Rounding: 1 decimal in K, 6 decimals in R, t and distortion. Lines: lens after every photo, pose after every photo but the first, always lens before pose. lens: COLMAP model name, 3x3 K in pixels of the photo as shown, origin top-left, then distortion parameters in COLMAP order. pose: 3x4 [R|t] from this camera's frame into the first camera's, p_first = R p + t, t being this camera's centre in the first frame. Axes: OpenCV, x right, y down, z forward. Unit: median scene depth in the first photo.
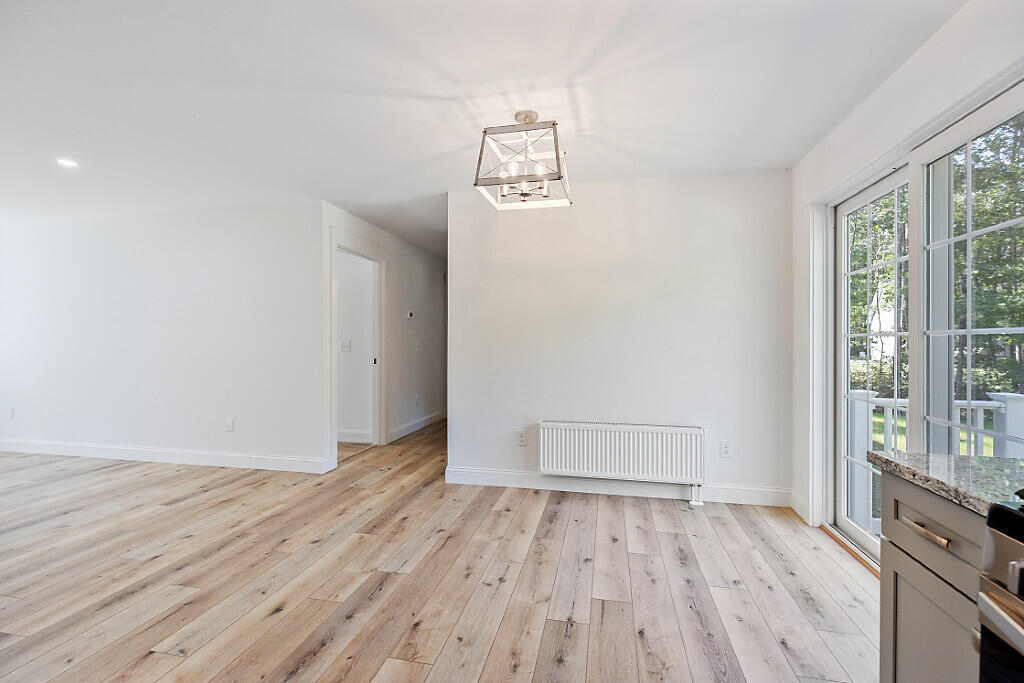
lens RADIAL K [[459.5, 0, 510.2], [0, 459.5, 341.1], [0, 0, 1]] dist [0.000108, -0.000884]
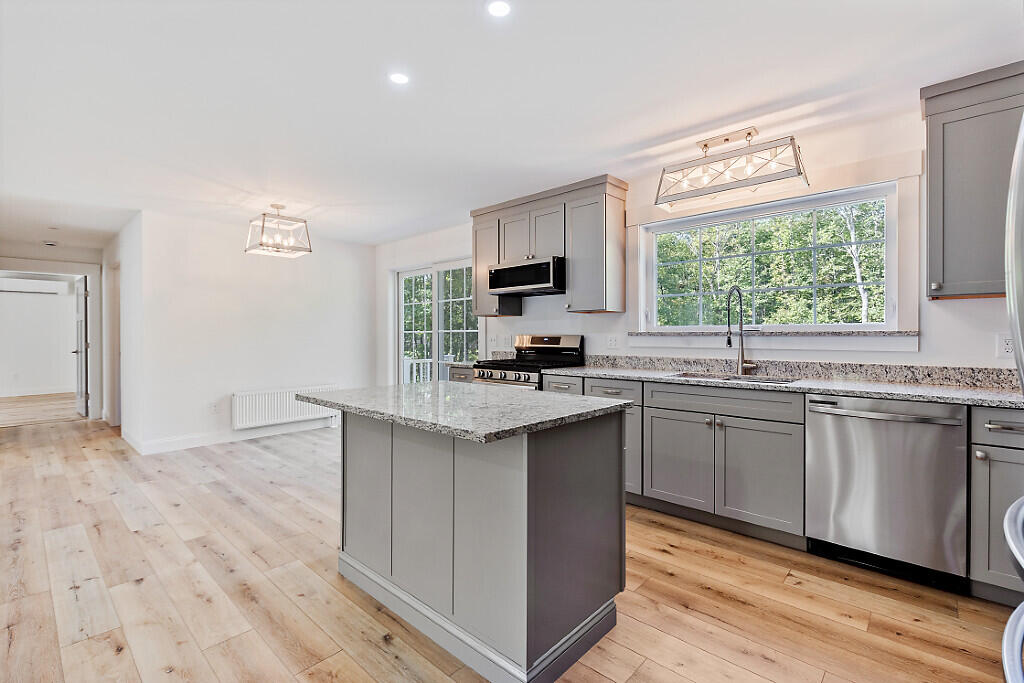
lens RADIAL K [[459.5, 0, 505.3], [0, 459.5, 334.5], [0, 0, 1]] dist [0.000108, -0.000884]
pose [[0.513310, -0.002831, 0.858198, -0.987550], [0.006286, 0.999980, -0.000461, 0.003379], [-0.858180, 0.005631, 0.513318, -0.611020]]
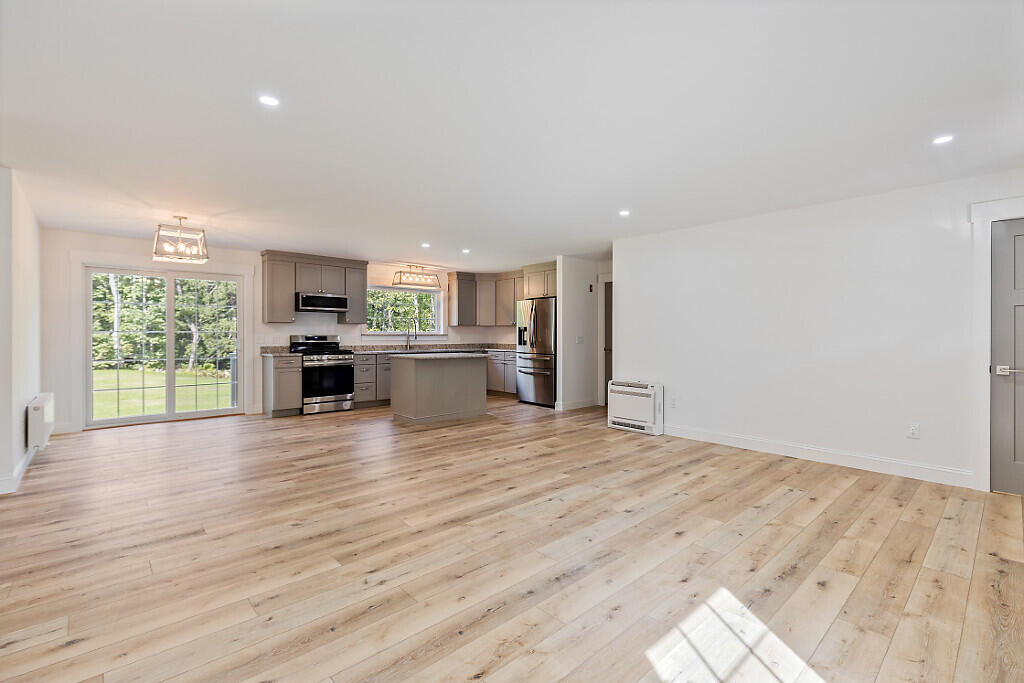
lens RADIAL K [[459.5, 0, 510.0], [0, 459.5, 334.5], [0, 0, 1]] dist [0.000108, -0.000884]
pose [[-0.811975, -0.003109, 0.583684, -2.125362], [-0.002285, 0.999995, 0.002148, -0.007004], [-0.583688, 0.000411, -0.811978, 1.697792]]
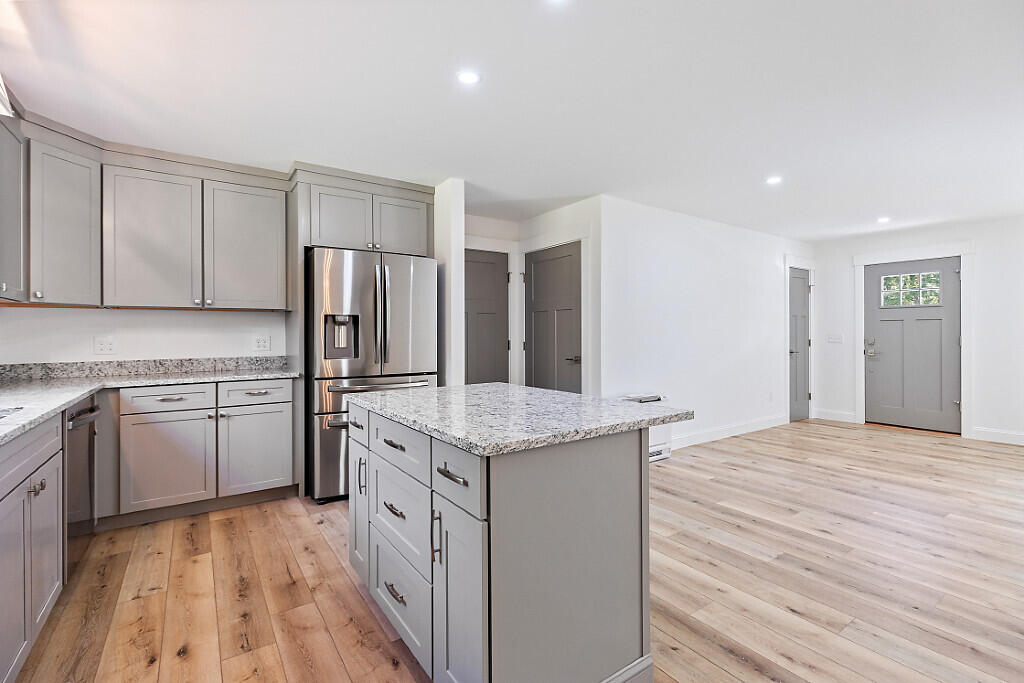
lens RADIAL K [[459.5, 0, 507.8], [0, 459.5, 337.1], [0, 0, 1]] dist [0.000108, -0.000884]
pose [[-0.689580, 0.006994, -0.724175, 0.148838], [0.000115, 0.999954, 0.009548, -0.000061], [0.724209, 0.006500, -0.689550, 0.378386]]
